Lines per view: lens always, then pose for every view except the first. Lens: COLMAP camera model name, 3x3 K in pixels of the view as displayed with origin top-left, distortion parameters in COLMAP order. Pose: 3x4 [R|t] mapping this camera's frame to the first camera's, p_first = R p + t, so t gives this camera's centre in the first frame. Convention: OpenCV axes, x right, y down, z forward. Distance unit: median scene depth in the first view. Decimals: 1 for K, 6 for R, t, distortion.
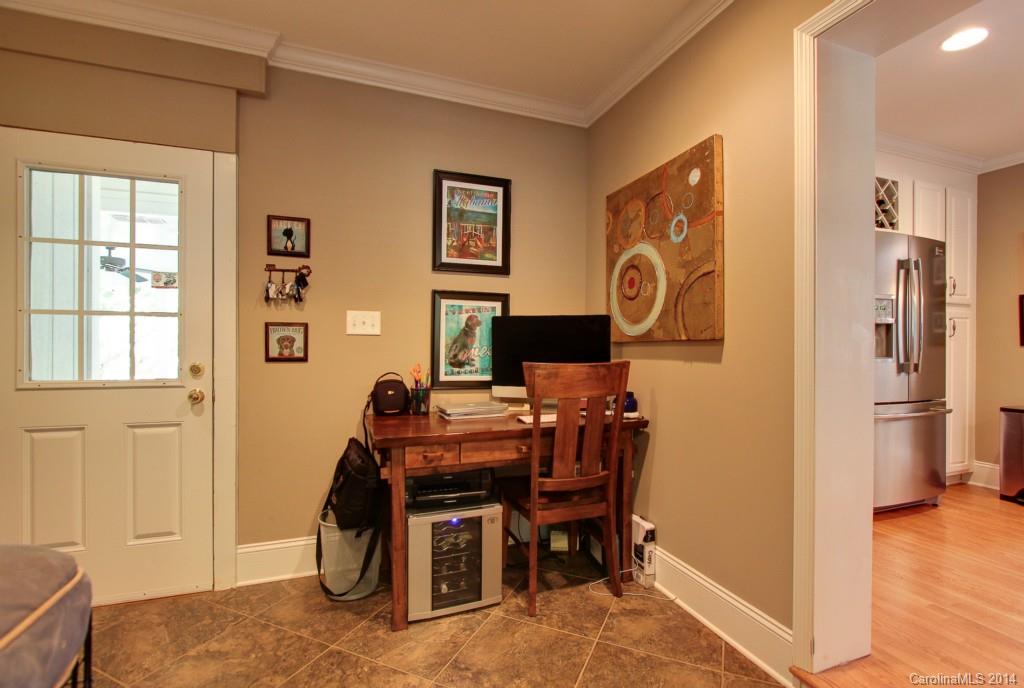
lens RADIAL K [[490.8, 0, 512.0], [0, 490.8, 344.0], [0, 0, 1]] dist [-0.001439, 0.000079]
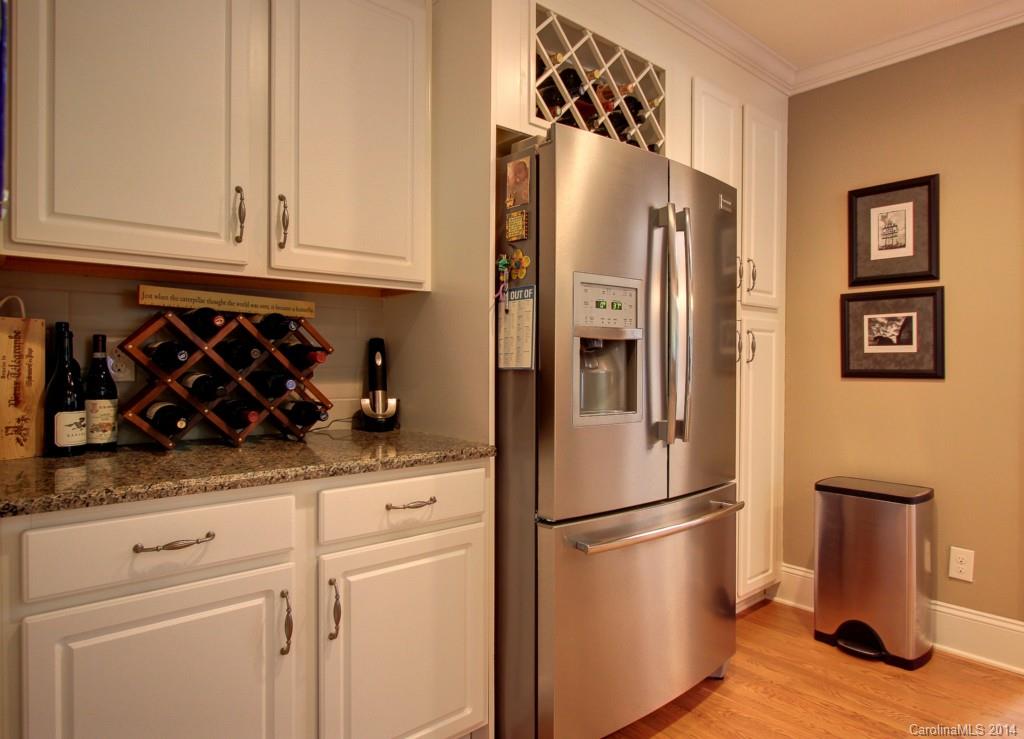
lens RADIAL K [[648.3, 0, 512.0], [0, 648.3, 369.5], [0, 0, 1]] dist [0.002413, 0.000694]
pose [[0.941219, -0.007633, 0.337711, 0.397294], [0.002679, 0.999882, 0.015133, -0.020286], [-0.337787, -0.013338, 0.941128, 0.397605]]
